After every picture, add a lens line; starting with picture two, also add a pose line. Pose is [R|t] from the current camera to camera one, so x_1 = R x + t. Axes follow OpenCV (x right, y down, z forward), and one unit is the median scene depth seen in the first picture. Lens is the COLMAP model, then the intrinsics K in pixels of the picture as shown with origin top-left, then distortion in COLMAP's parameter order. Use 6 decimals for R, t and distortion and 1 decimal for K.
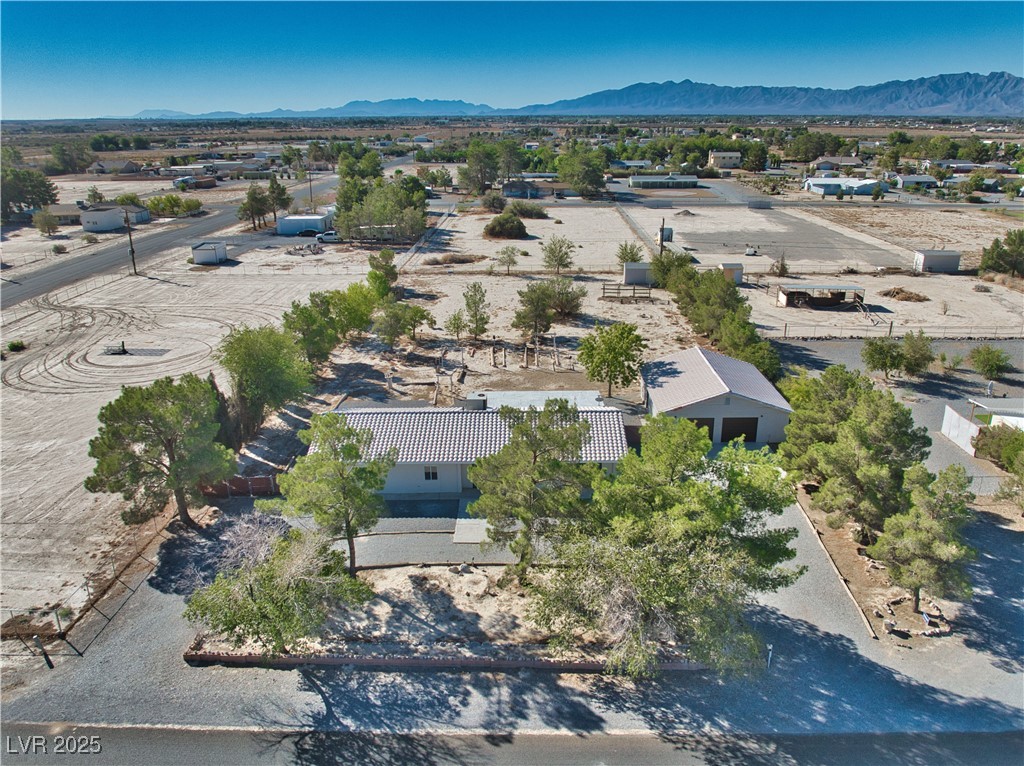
lens RADIAL K [[749.1, 0, 513.3], [0, 749.1, 377.2], [0, 0, 1]] dist [-0.035556, -0.011603]
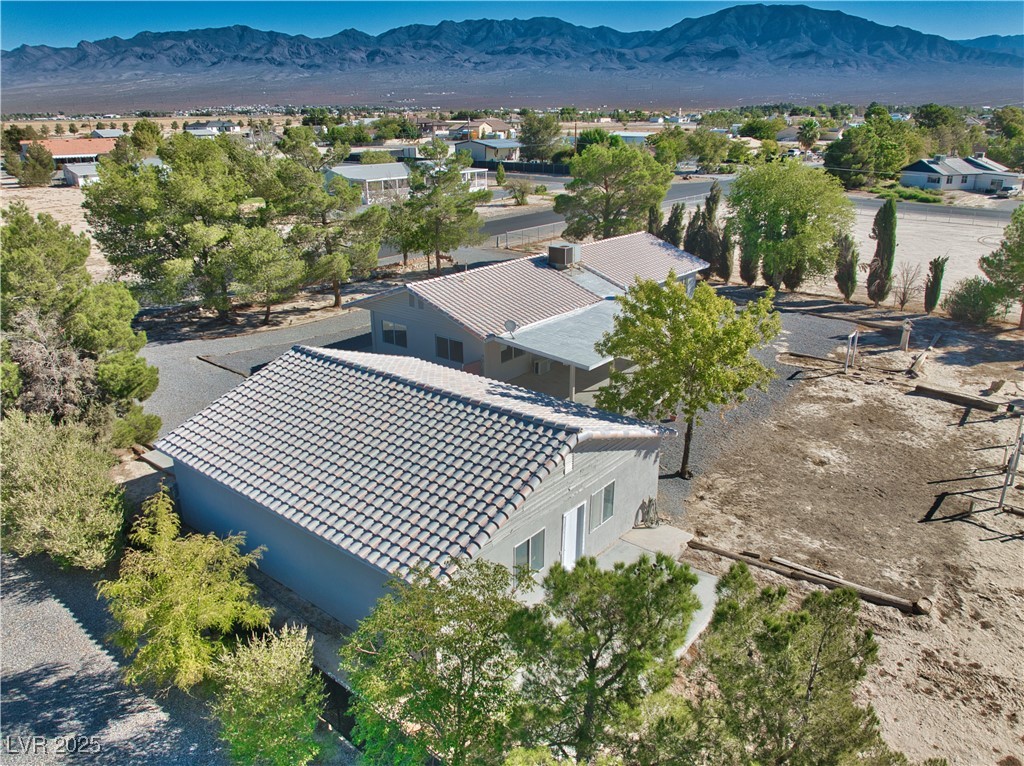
lens RADIAL K [[749.1, 0, 515.5], [0, 749.1, 392.5], [0, 0, 1]] dist [-0.035556, -0.011603]
pose [[-0.622637, 0.288413, -0.727421, 0.370257], [-0.248520, 0.808587, 0.533315, -0.156587], [0.741998, 0.512840, -0.431780, 0.890916]]
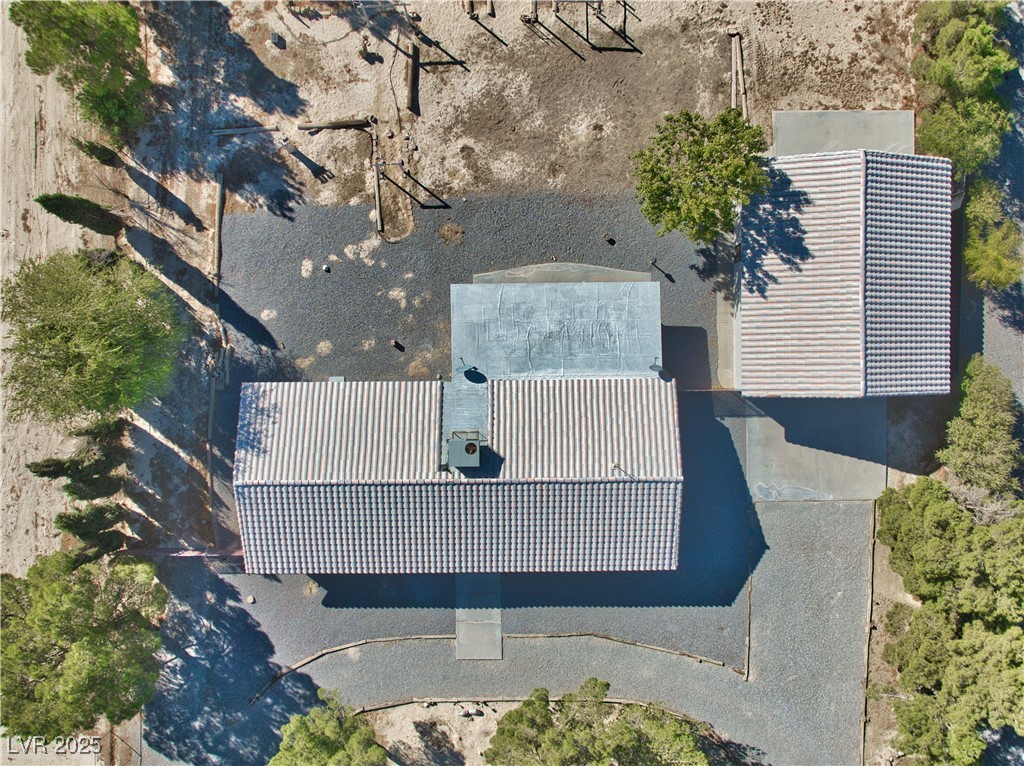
lens RADIAL K [[749.1, 0, 508.0], [0, 749.1, 411.8], [0, 0, 1]] dist [-0.035556, -0.011603]
pose [[0.999749, -0.021421, 0.006581, -0.008758], [-0.000308, 0.280475, 0.959861, -0.394792], [-0.022407, -0.959622, 0.280398, 0.558955]]
